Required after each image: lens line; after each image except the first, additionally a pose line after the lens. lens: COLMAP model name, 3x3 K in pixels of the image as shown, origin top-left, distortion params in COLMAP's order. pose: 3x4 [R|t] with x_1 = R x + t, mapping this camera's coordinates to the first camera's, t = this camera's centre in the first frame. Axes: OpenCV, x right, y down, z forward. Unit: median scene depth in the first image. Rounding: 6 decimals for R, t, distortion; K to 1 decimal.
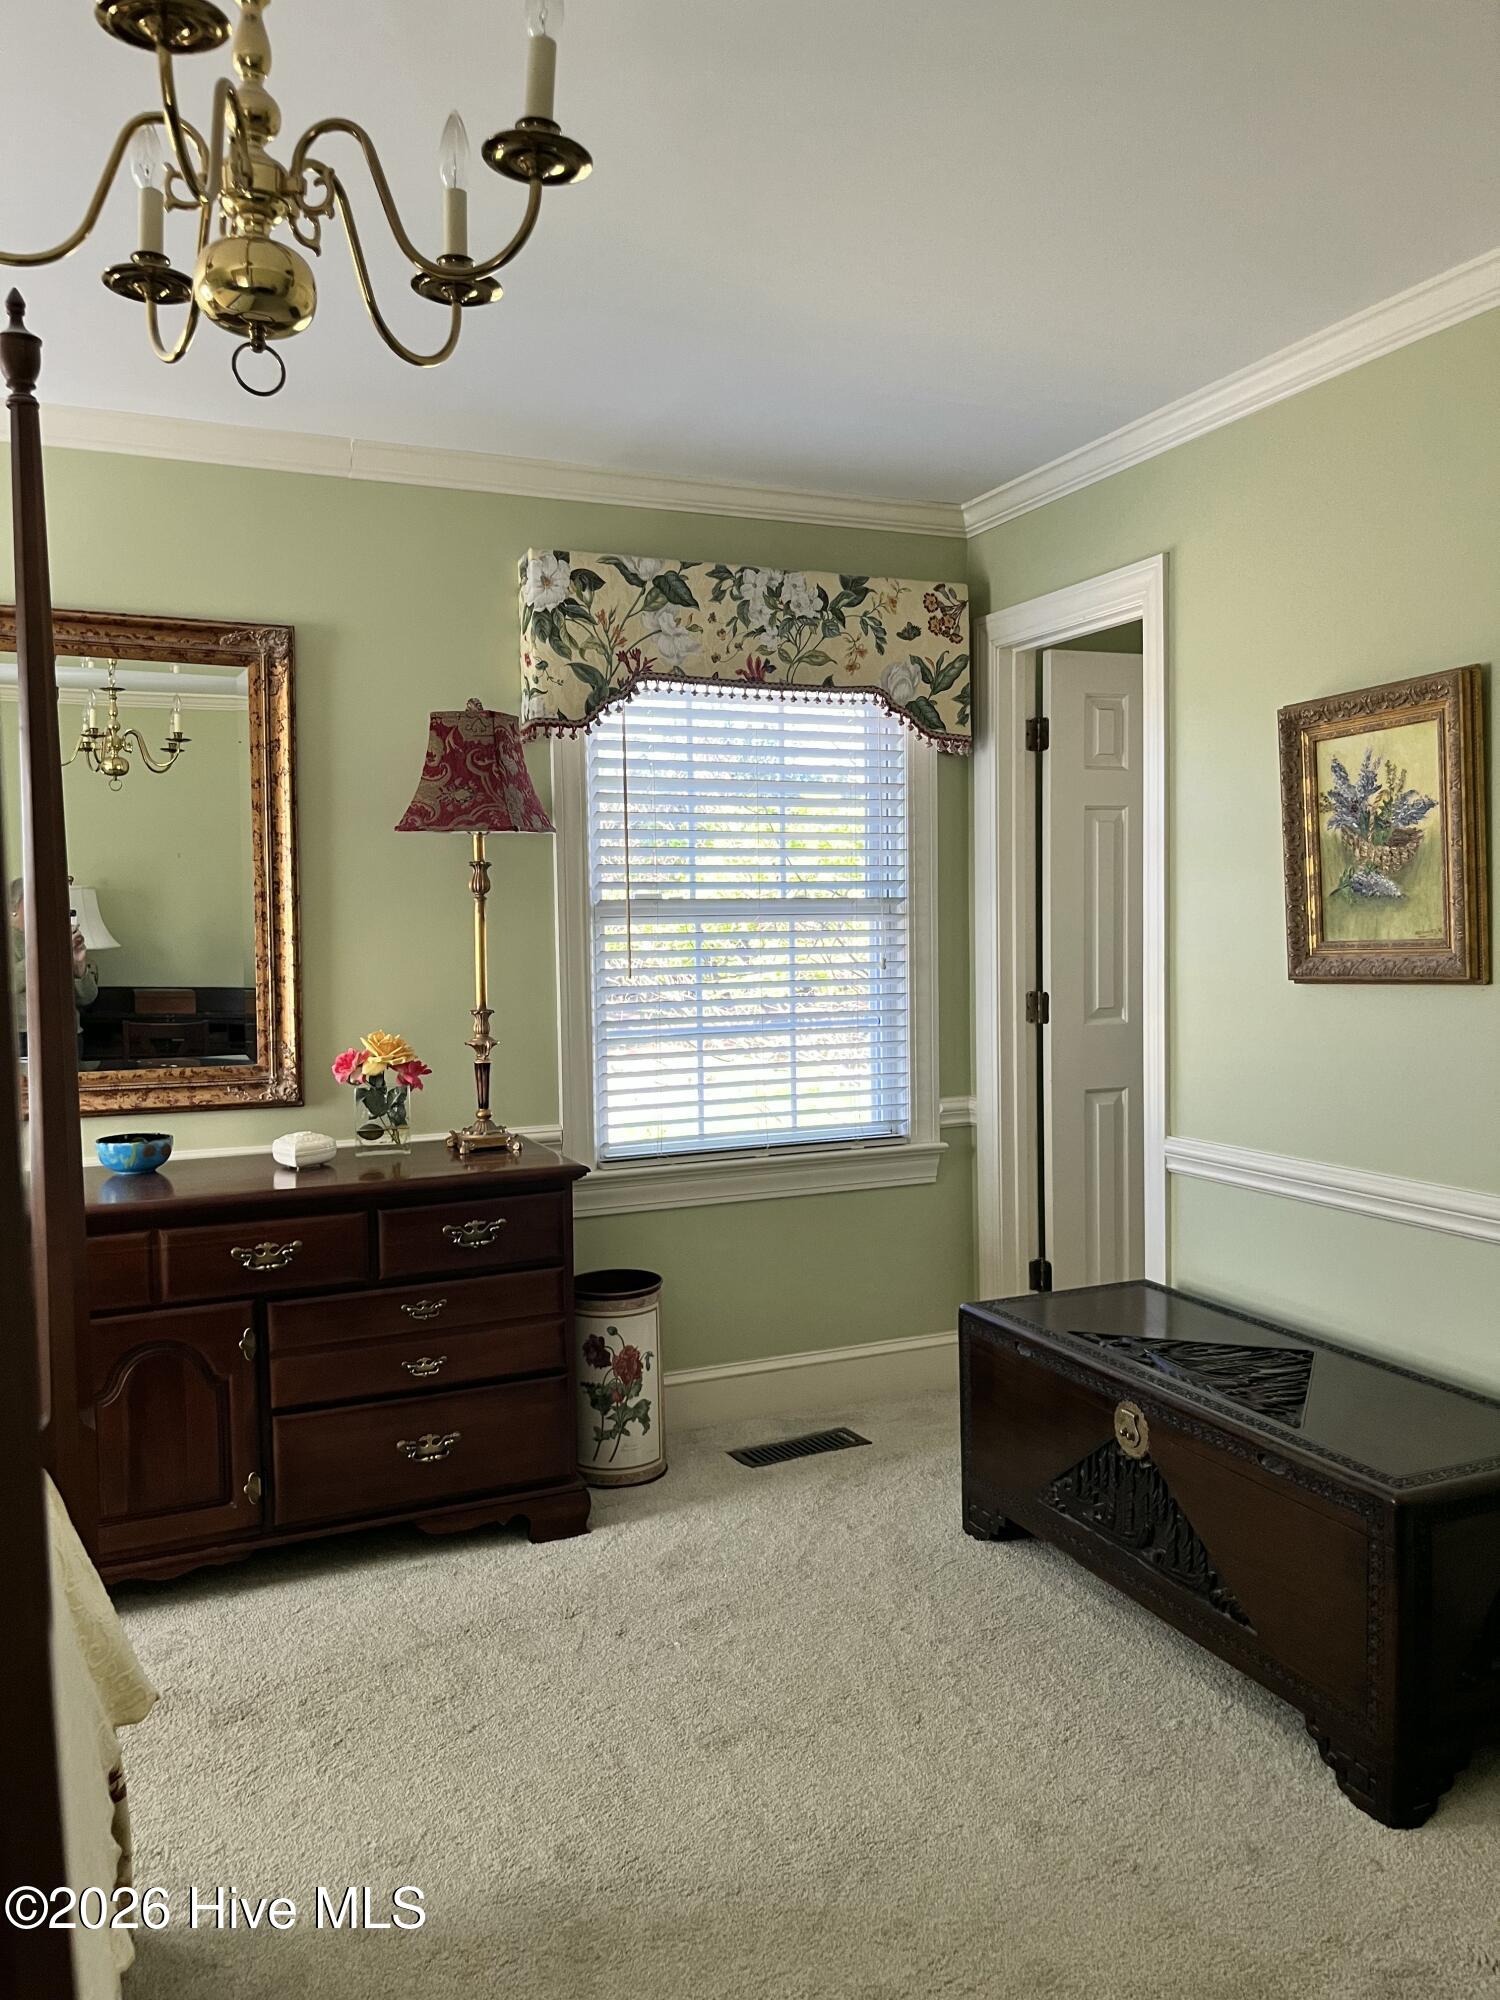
lens RADIAL K [[1509.6, 0, 750.0], [0, 1509.6, 1000.0], [0, 0, 1]] dist [0.001200, -0.001000]
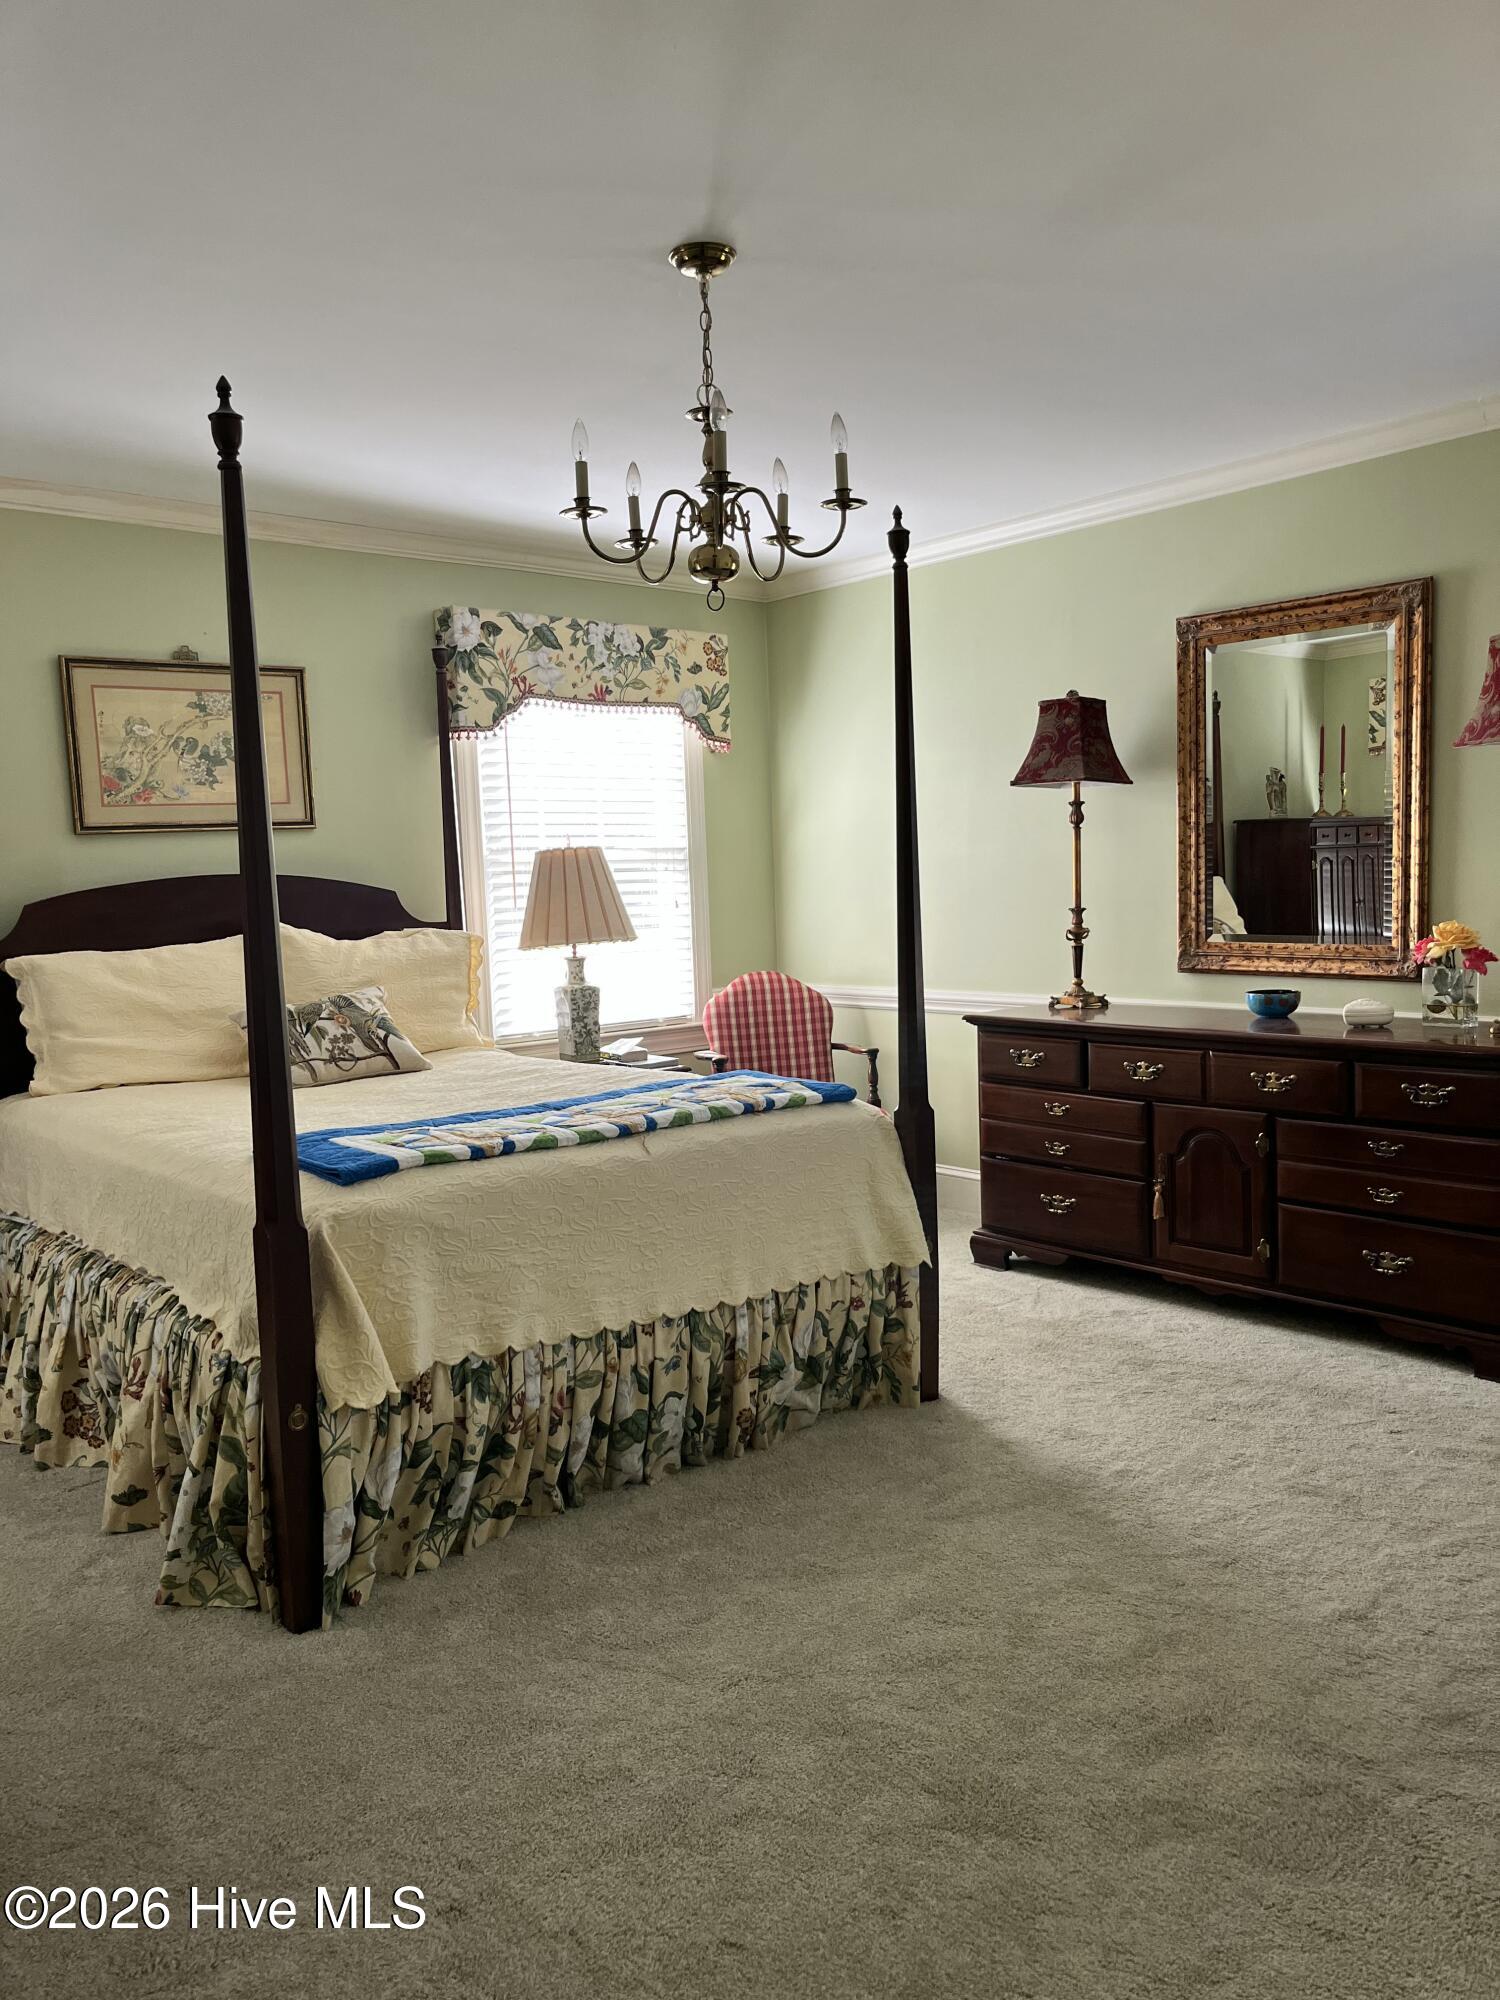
lens RADIAL K [[1509.6, 0, 750.0], [0, 1509.6, 1000.0], [0, 0, 1]] dist [0.001200, -0.001000]
pose [[0.293455, 0.090407, -0.951688, 0.754941], [-0.024194, 0.995902, 0.087146, -0.008135], [0.955667, -0.002549, 0.294440, 0.146213]]
